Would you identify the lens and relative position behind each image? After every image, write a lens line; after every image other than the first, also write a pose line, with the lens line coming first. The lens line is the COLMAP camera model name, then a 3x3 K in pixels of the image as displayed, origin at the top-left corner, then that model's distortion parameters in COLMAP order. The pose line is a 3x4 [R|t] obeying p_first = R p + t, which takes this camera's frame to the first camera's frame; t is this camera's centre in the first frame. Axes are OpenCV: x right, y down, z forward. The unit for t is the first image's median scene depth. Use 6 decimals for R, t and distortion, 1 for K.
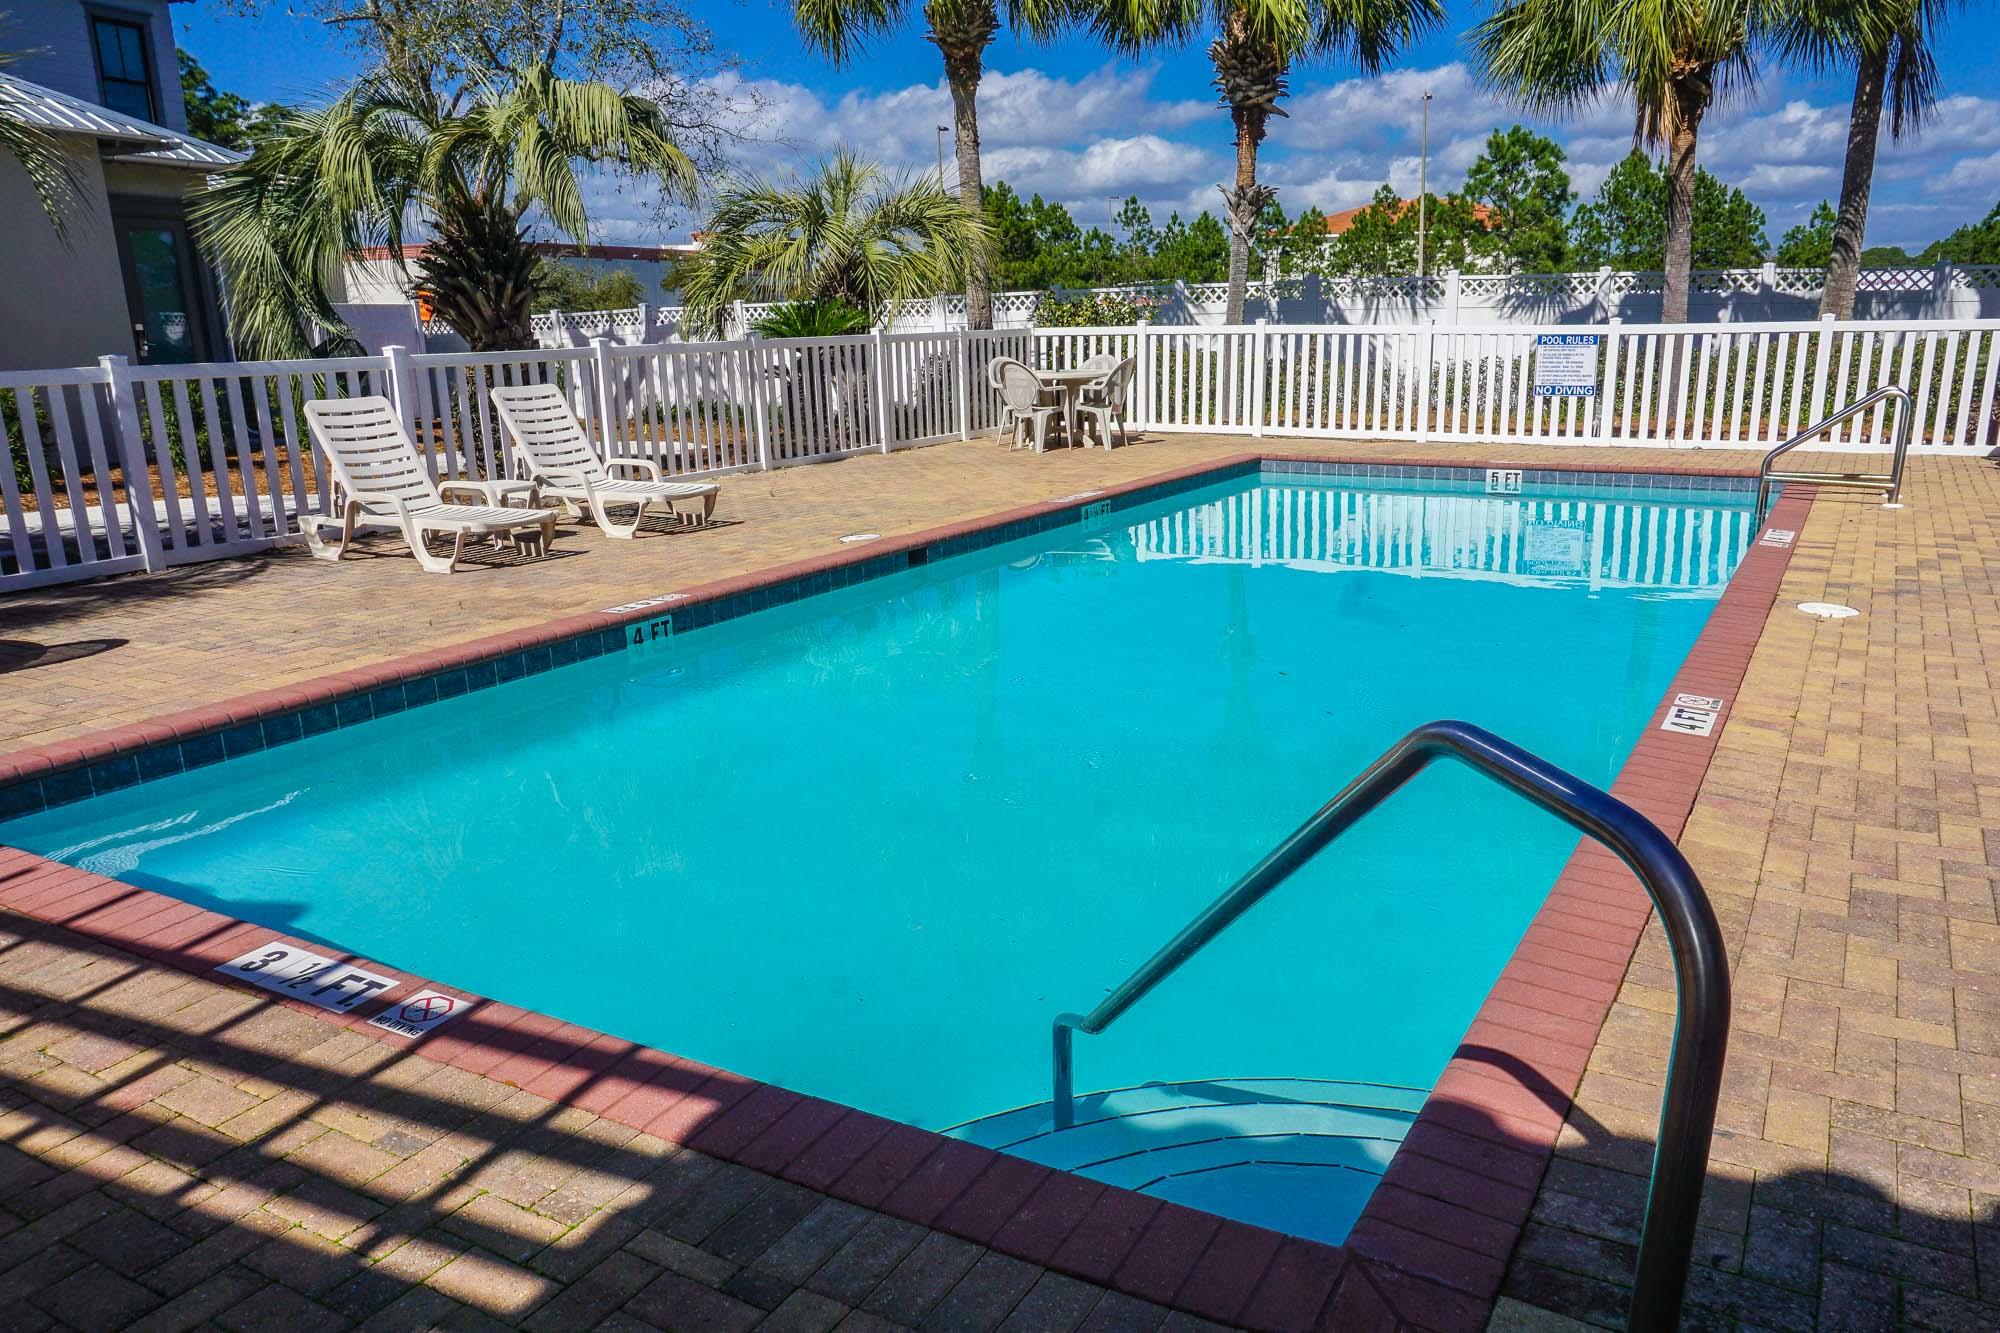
lens RADIAL K [[1406.1, 0, 1003.1], [0, 1406.1, 752.3], [0, 0, 1]] dist [-0.047692, 0.032766]
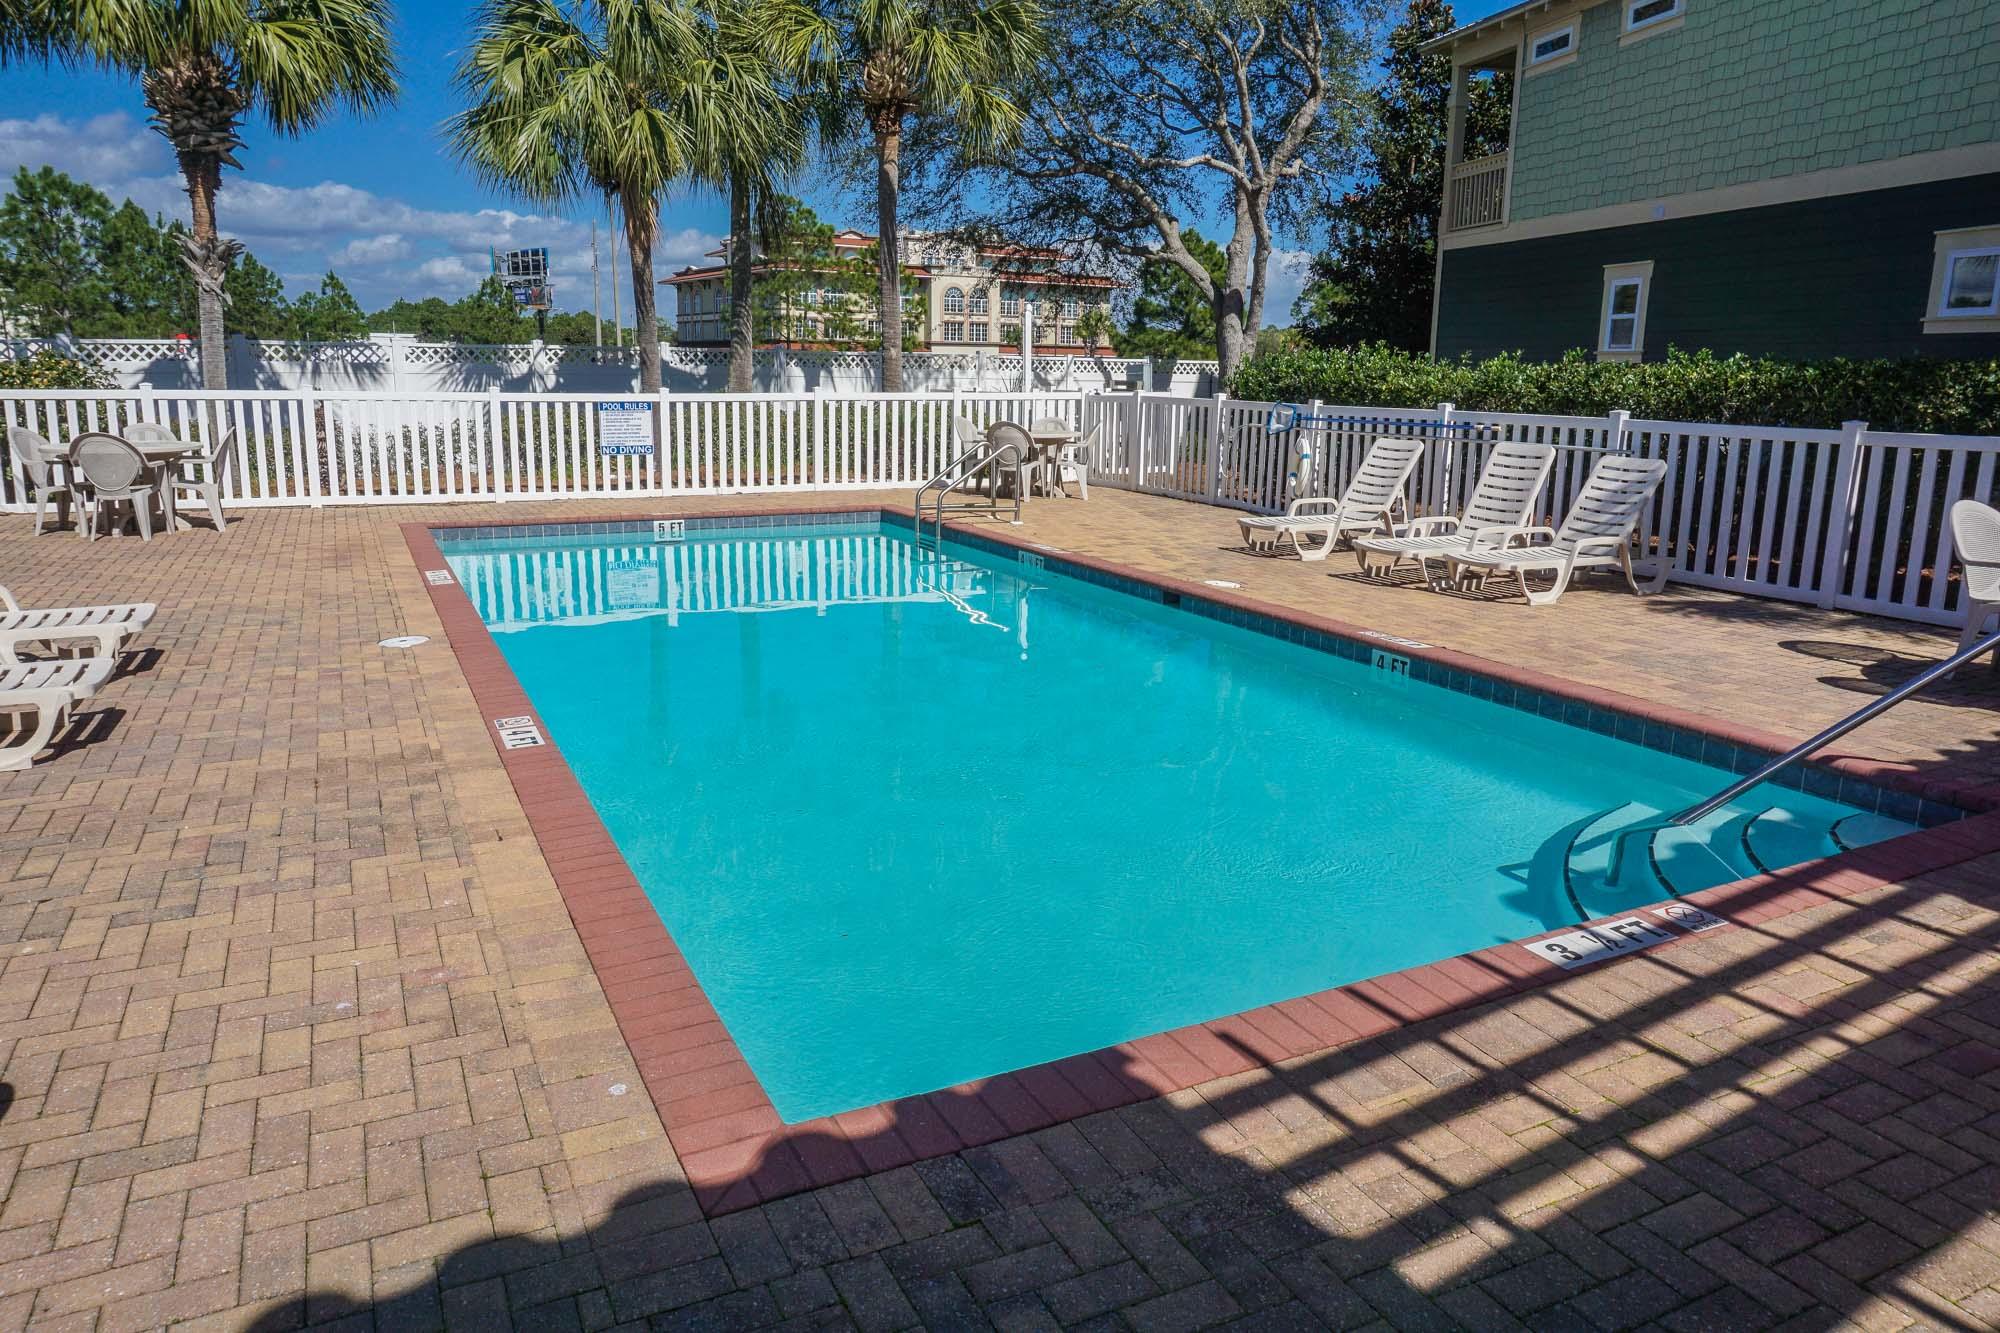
lens RADIAL K [[1406.1, 0, 1002.1], [0, 1406.1, 662.0], [0, 0, 1]] dist [-0.047692, 0.032766]
pose [[0.529737, -0.147329, 0.835268, -0.408969], [0.228971, 0.973075, 0.026420, -0.054026], [-0.816671, 0.177256, 0.549207, 0.164079]]
